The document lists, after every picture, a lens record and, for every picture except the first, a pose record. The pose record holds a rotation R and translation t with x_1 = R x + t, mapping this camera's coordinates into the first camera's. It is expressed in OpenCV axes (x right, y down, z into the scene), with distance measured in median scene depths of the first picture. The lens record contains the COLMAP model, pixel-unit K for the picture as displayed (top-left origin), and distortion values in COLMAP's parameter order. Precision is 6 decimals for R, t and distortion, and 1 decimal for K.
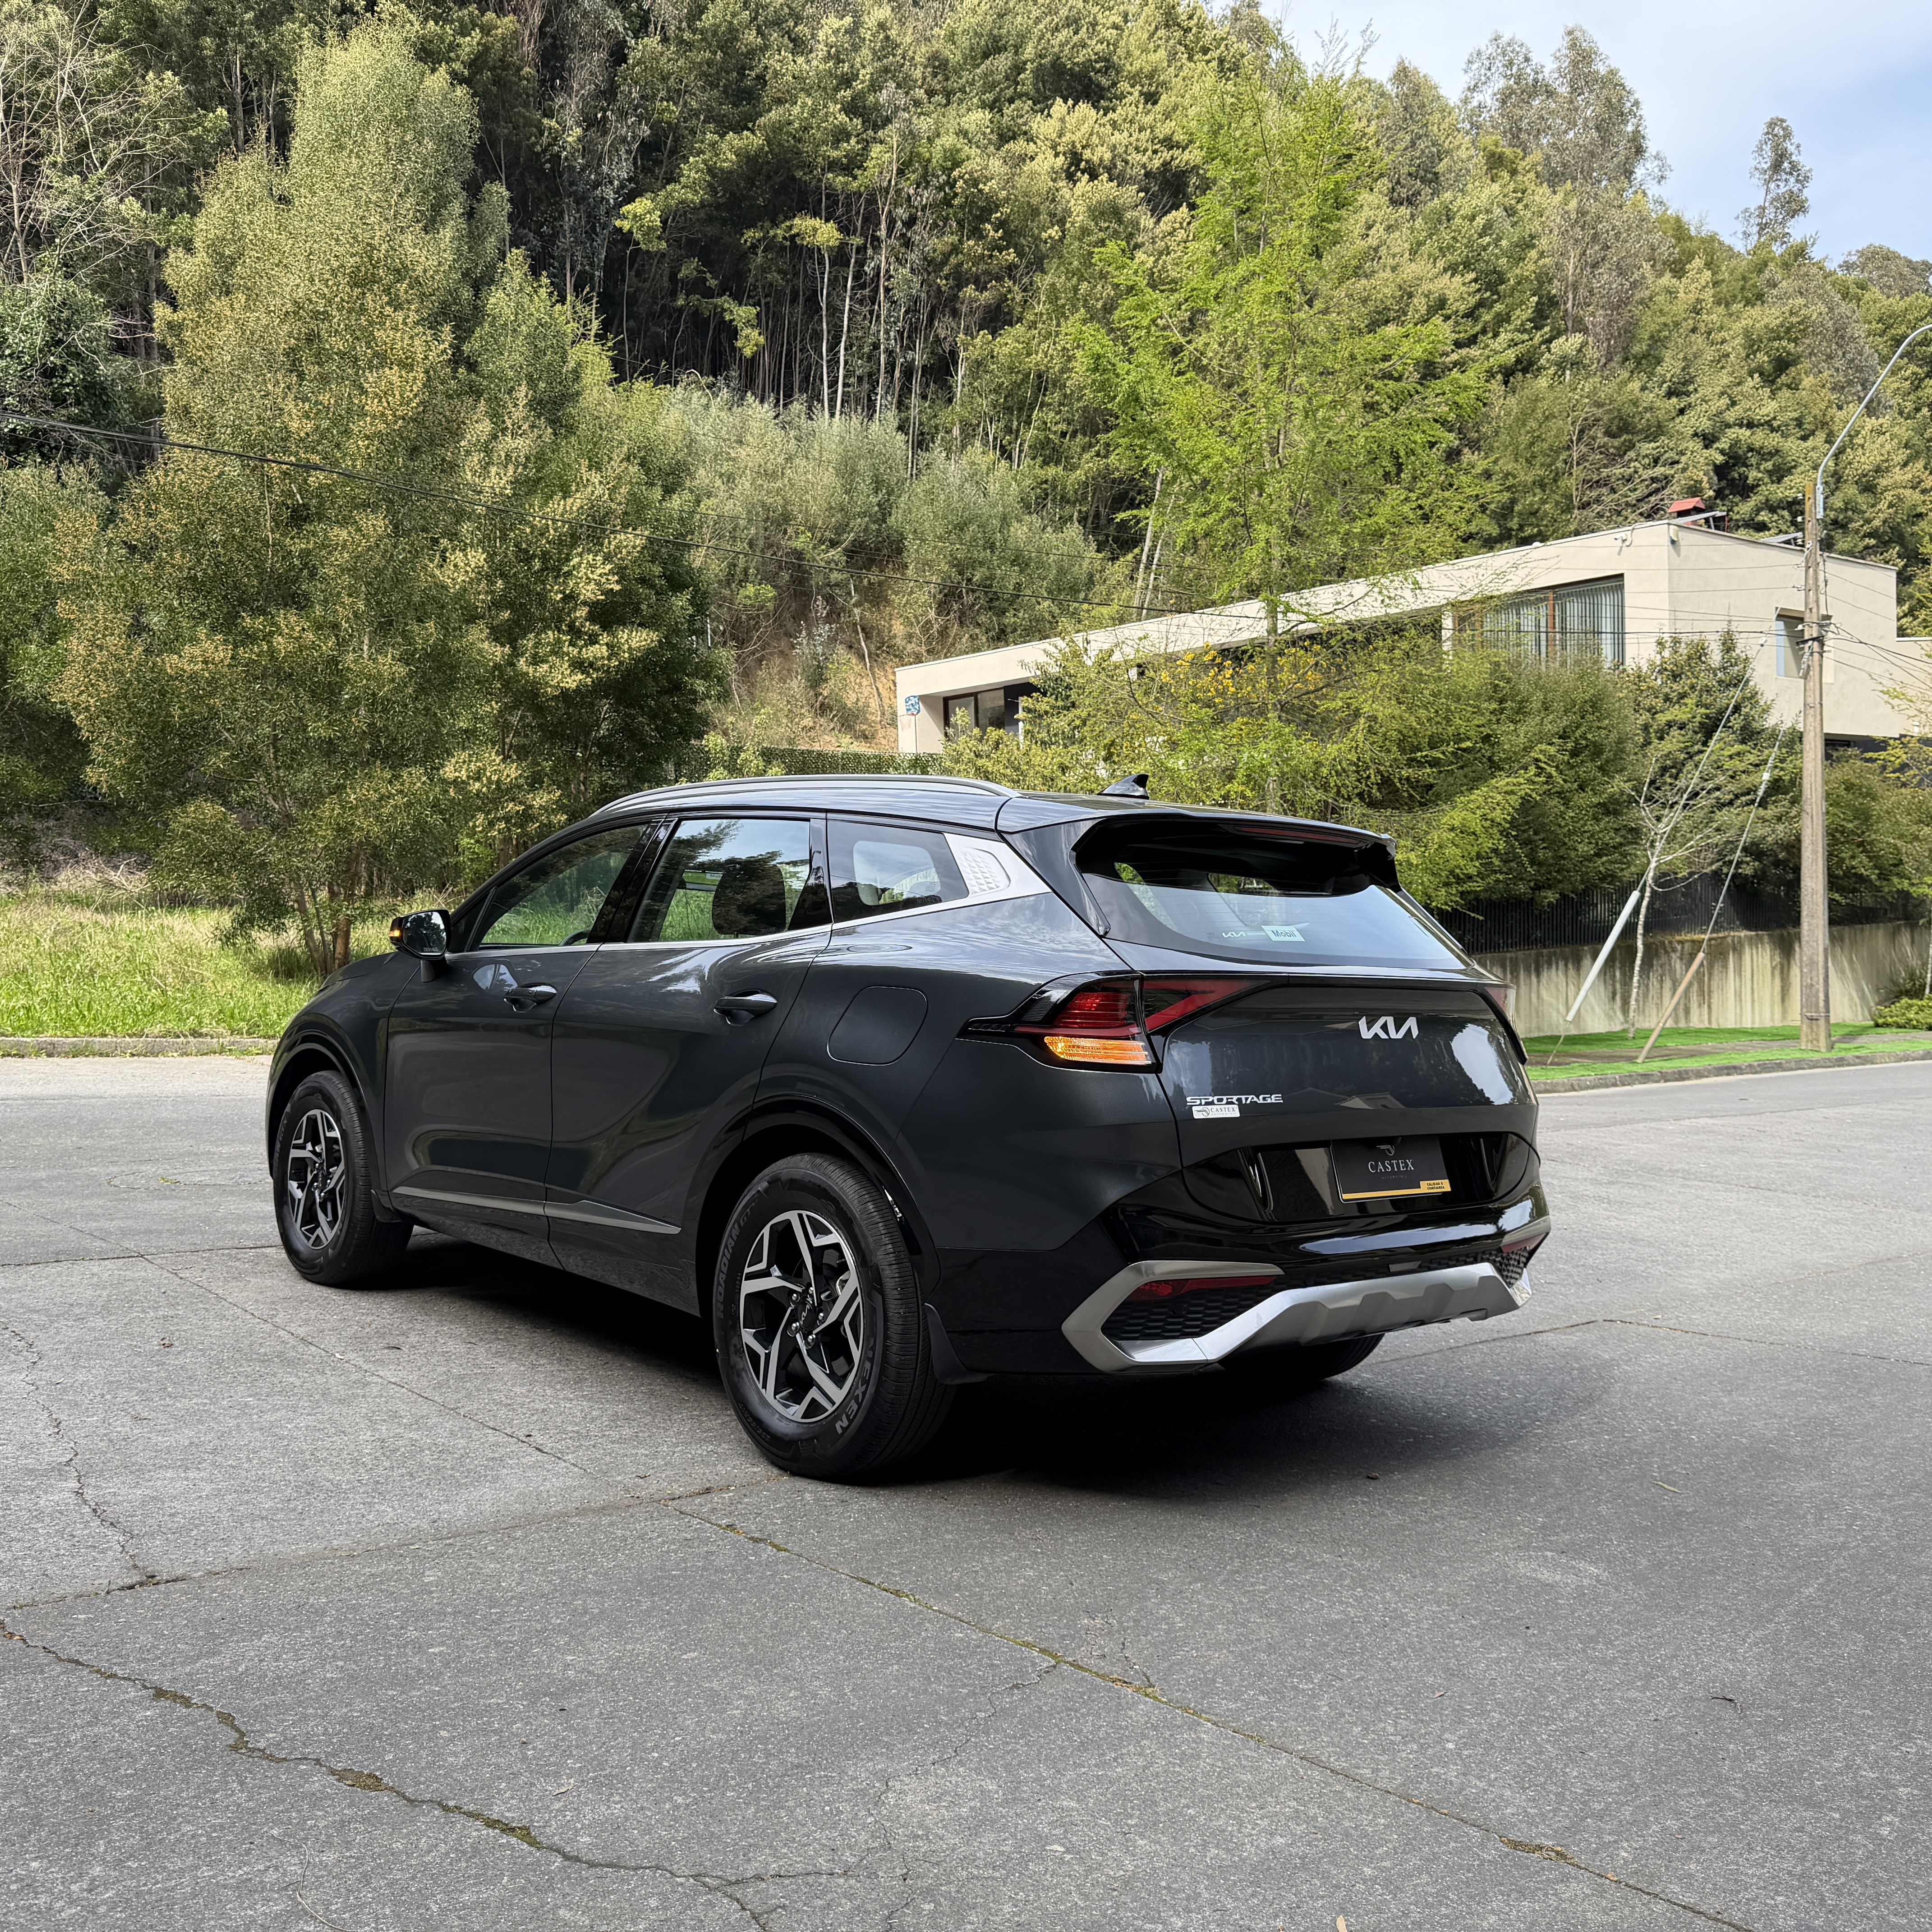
lens RADIAL K [[1829.6, 0, 966.0], [0, 1829.6, 966.0], [0, 0, 1]] dist [0.088254, -0.140885]
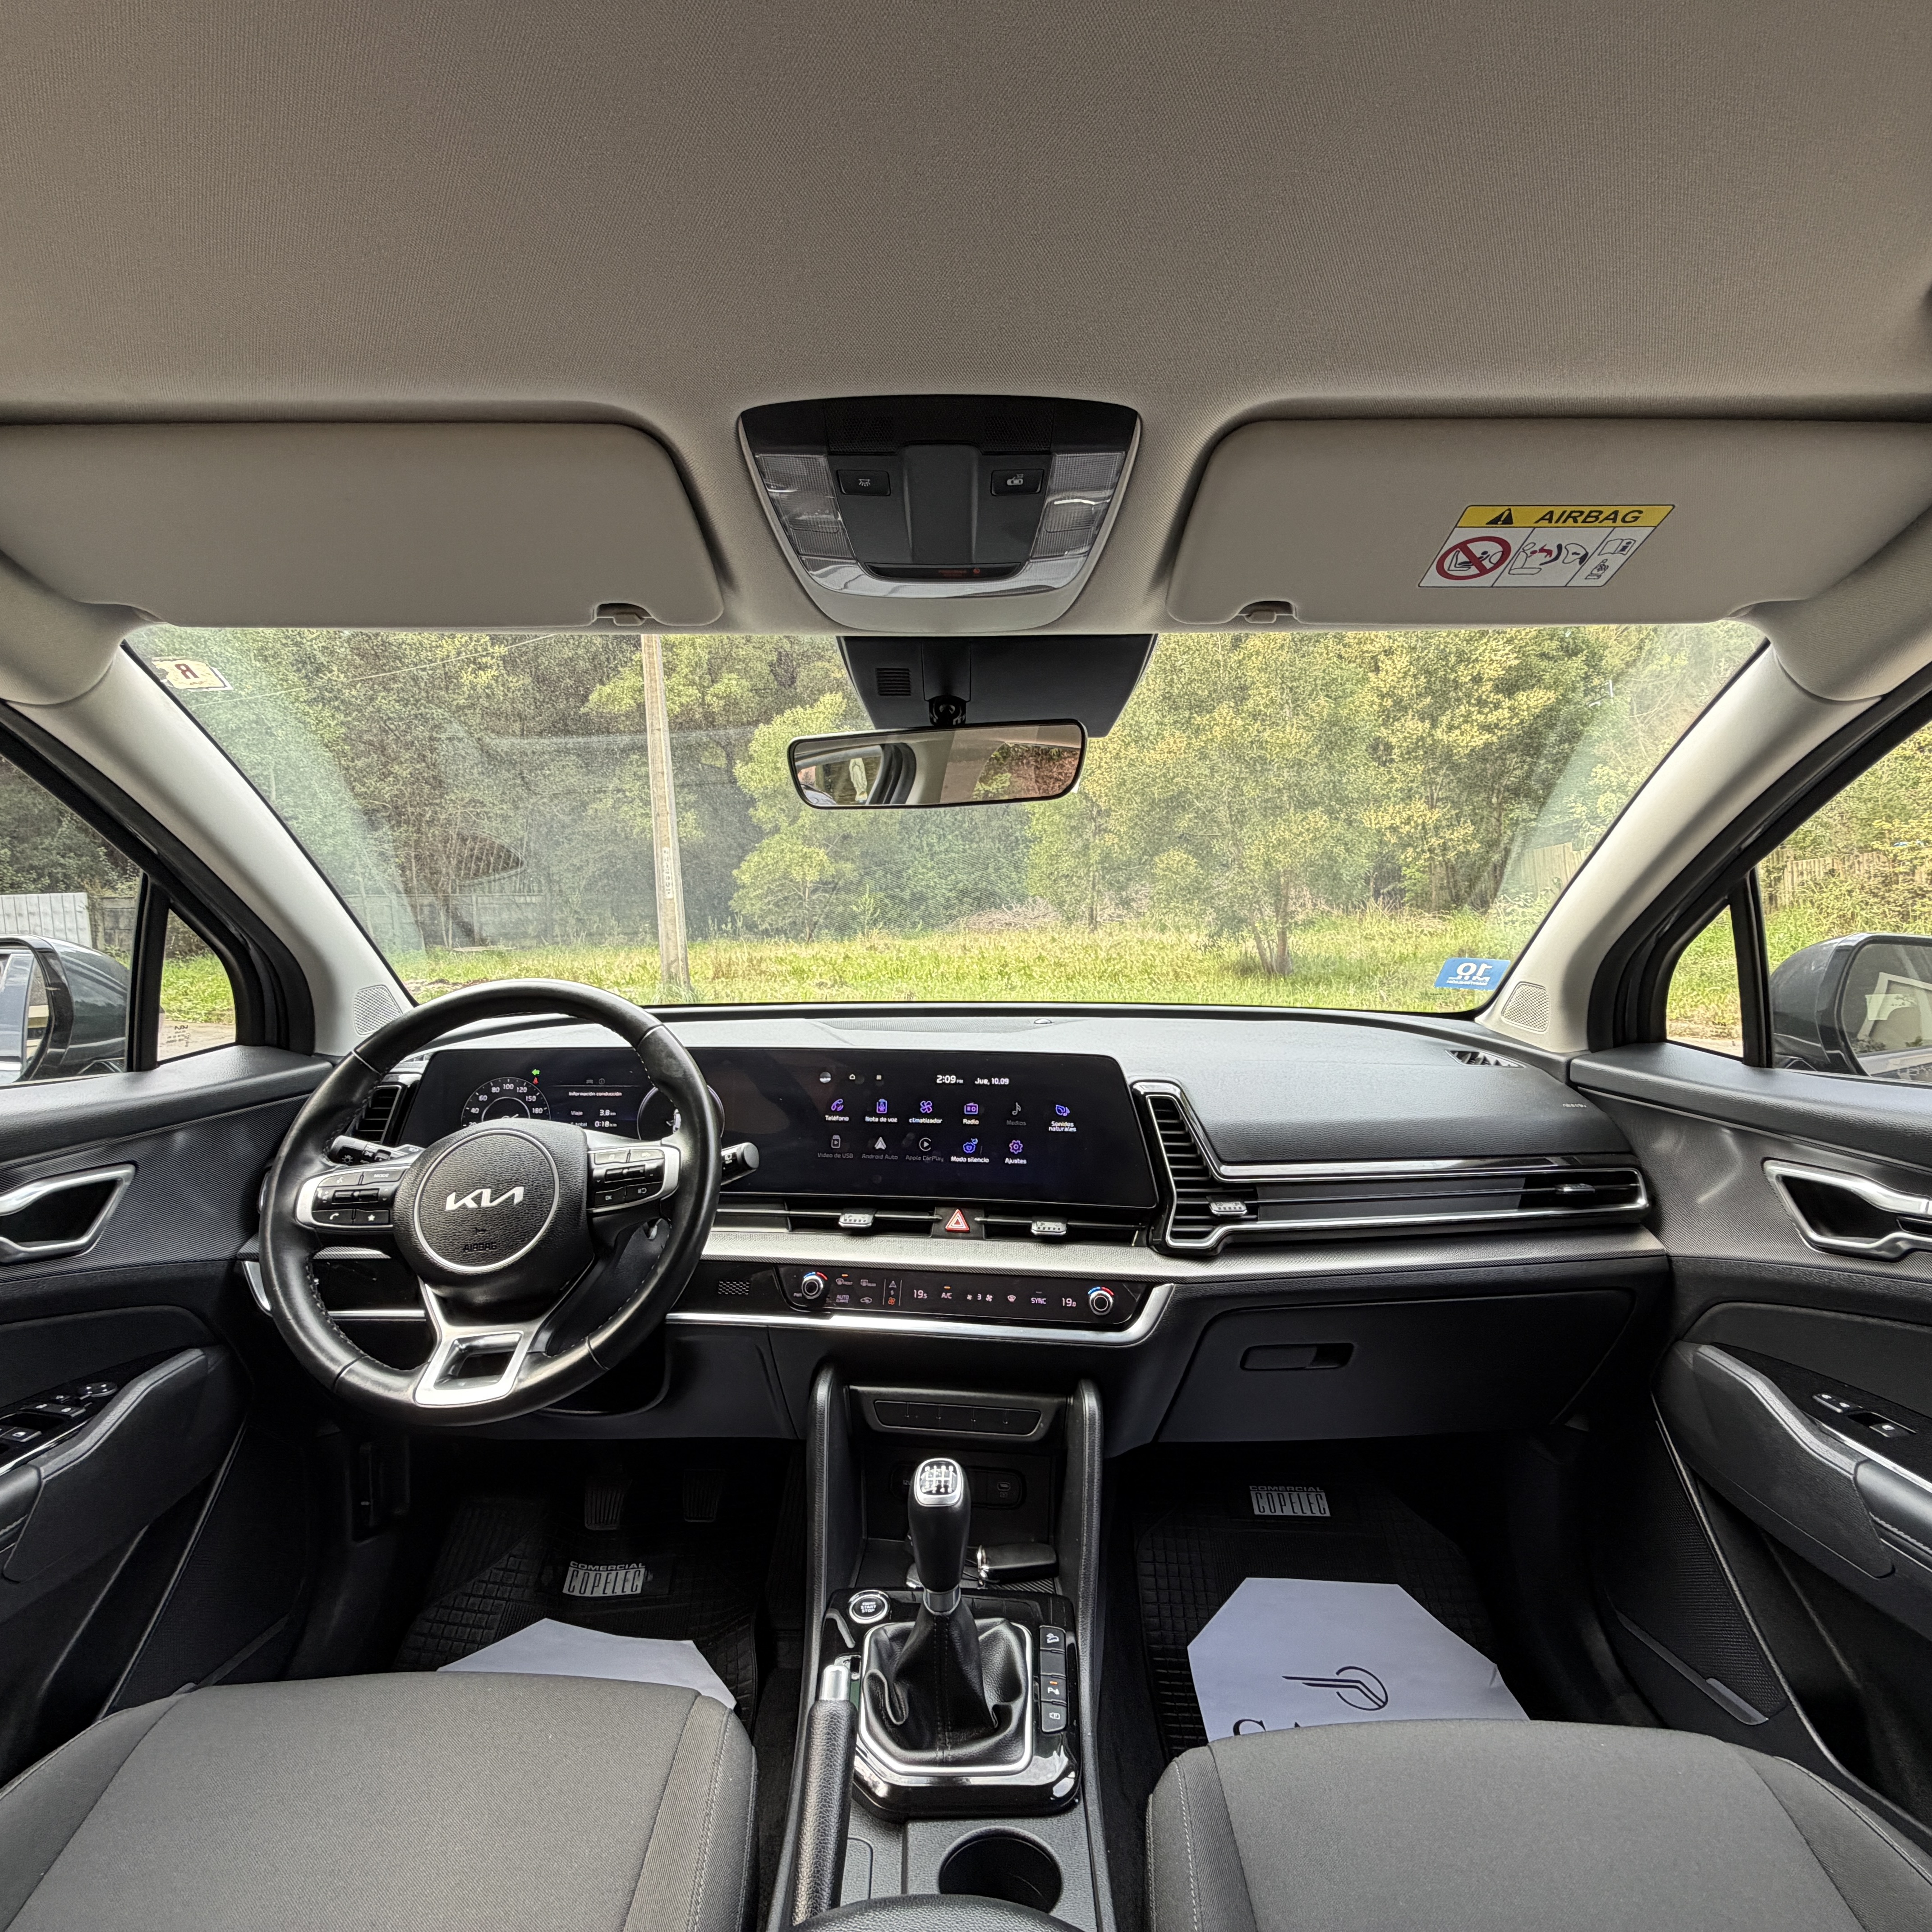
lens RADIAL K [[1020.5, 0, 953.9], [0, 1020.5, 966.8], [0, 0, 1]] dist [-0.004366, 0.000249]
pose [[0.745404, -0.019034, -0.666341, -0.012581], [0.026628, 0.999645, 0.001233, -0.004289], [0.666081, -0.018662, 0.745646, 0.203281]]
